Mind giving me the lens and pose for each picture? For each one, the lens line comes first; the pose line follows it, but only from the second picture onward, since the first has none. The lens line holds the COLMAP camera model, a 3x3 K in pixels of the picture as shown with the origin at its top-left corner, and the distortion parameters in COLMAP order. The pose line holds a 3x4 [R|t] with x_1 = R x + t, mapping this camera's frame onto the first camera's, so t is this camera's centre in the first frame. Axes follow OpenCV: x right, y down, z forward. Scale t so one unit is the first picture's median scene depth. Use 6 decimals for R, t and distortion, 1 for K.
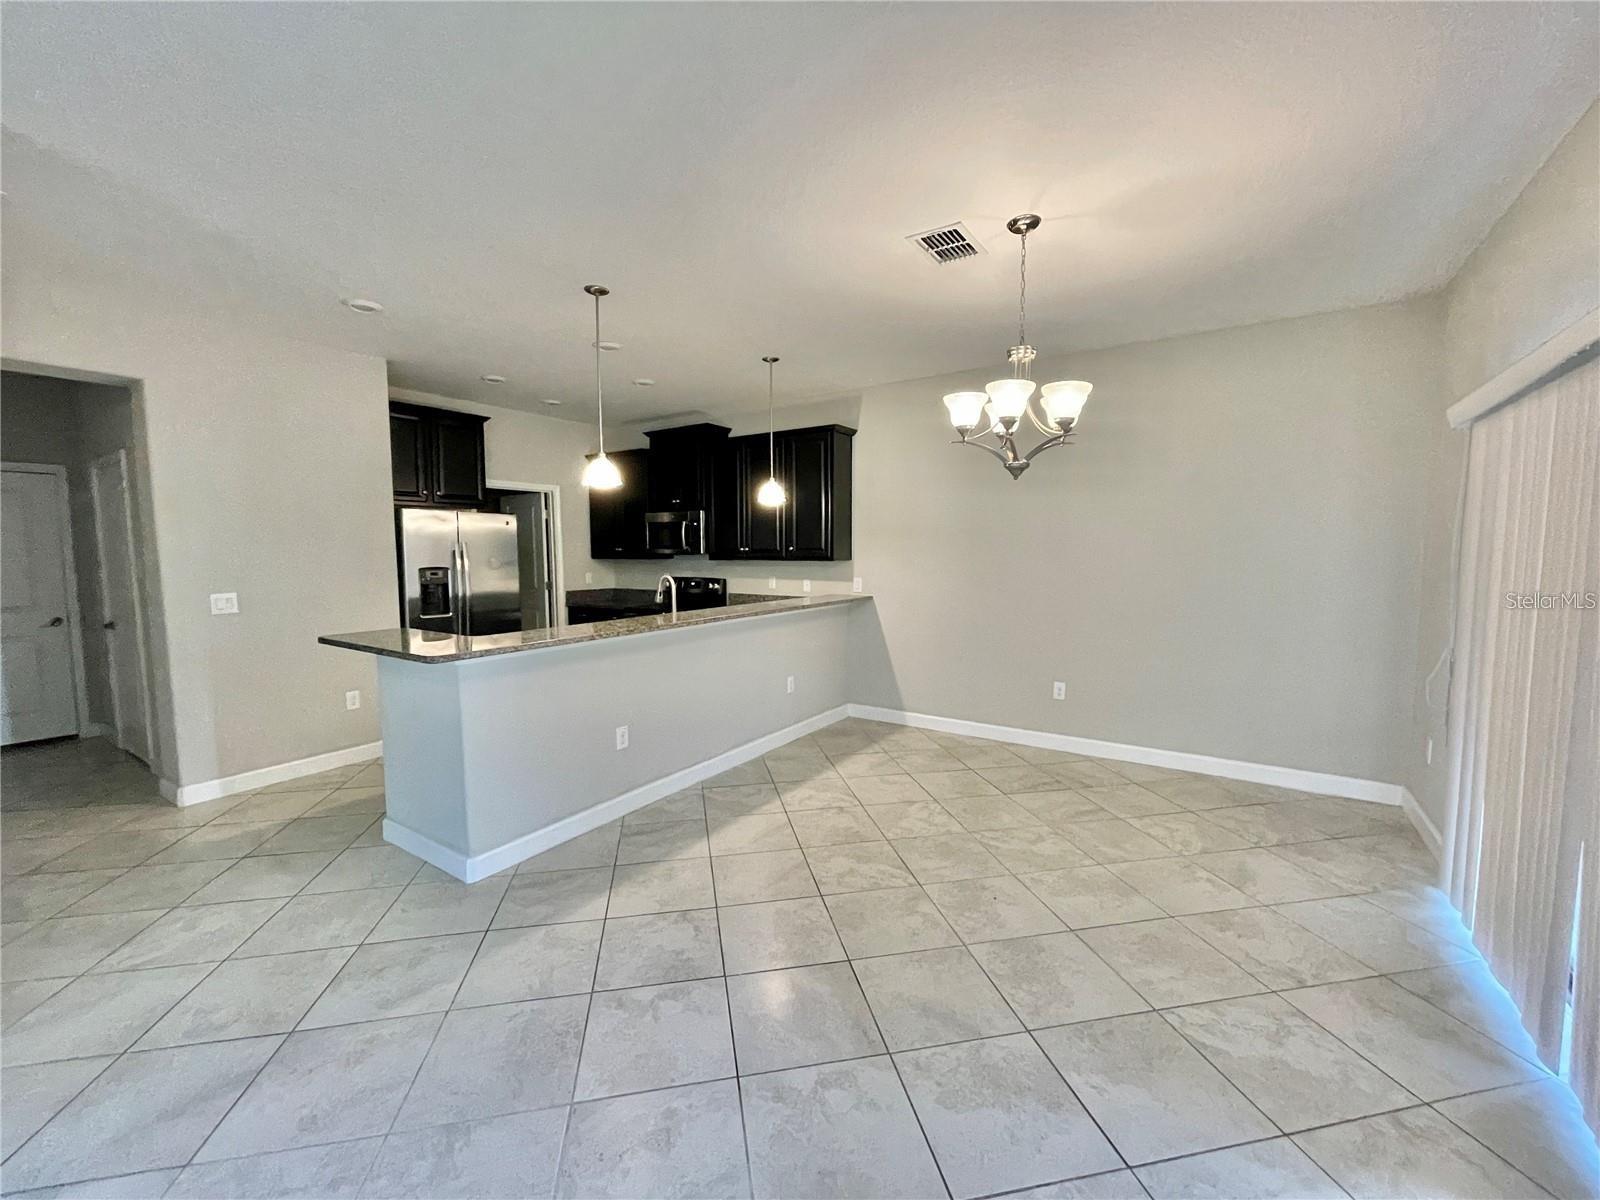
lens RADIAL K [[635.1, 0, 800.0], [0, 635.1, 600.0], [0, 0, 1]] dist [-0.009832, 0.000045]
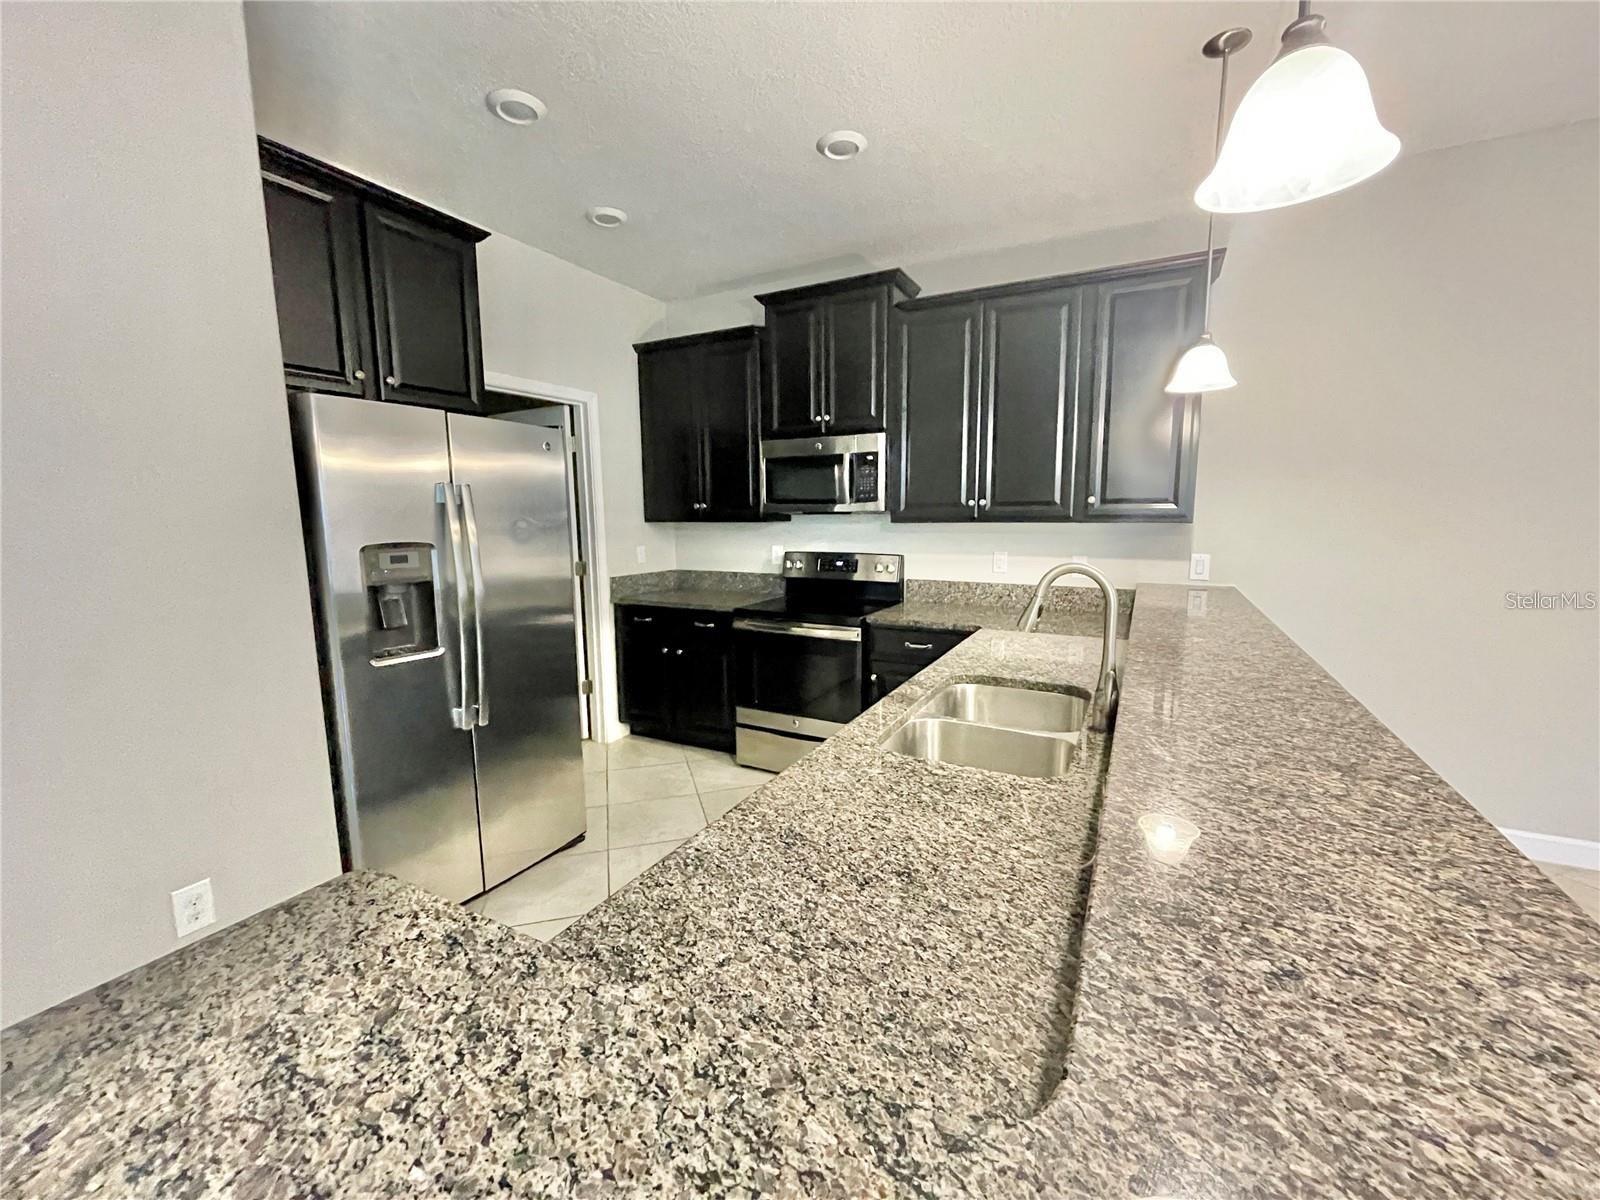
lens RADIAL K [[635.1, 0, 800.0], [0, 635.1, 600.0], [0, 0, 1]] dist [-0.009832, 0.000045]
pose [[0.994591, -0.017219, 0.102432, -0.312141], [0.011325, 0.998261, 0.057843, -0.030189], [-0.103250, -0.056370, 0.993057, 0.487503]]
